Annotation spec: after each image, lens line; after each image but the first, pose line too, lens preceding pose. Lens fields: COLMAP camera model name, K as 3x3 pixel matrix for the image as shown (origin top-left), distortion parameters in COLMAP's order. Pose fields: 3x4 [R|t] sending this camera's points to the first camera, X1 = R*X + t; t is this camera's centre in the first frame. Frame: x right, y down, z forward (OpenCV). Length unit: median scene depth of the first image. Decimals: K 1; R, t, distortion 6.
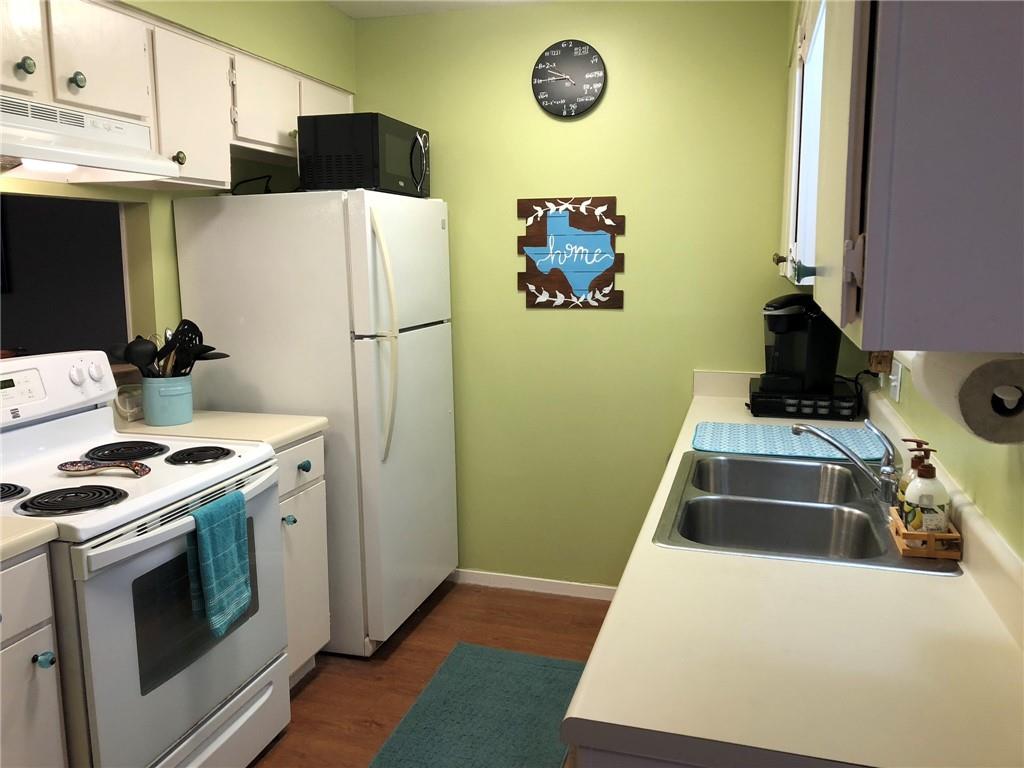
lens RADIAL K [[836.2, 0, 511.1], [0, 836.2, 389.7], [0, 0, 1]] dist [0.057195, -0.040953]
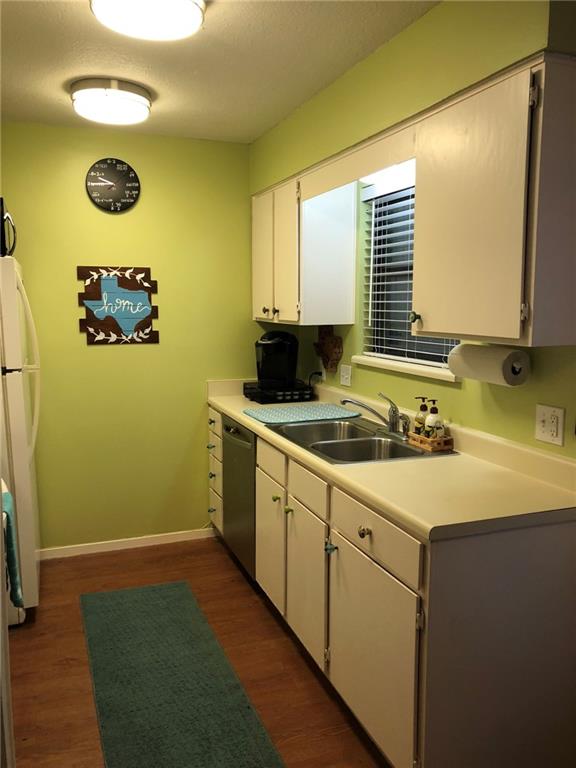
lens RADIAL K [[627.2, 0, 291.8], [0, 627.2, 384.0], [0, 0, 1]] dist [0.057195, -0.040953]
pose [[0.794998, -0.074665, 0.601999, -0.356979], [0.094416, 0.995532, -0.001211, -0.000843], [-0.599219, 0.057801, 0.798496, -0.024754]]
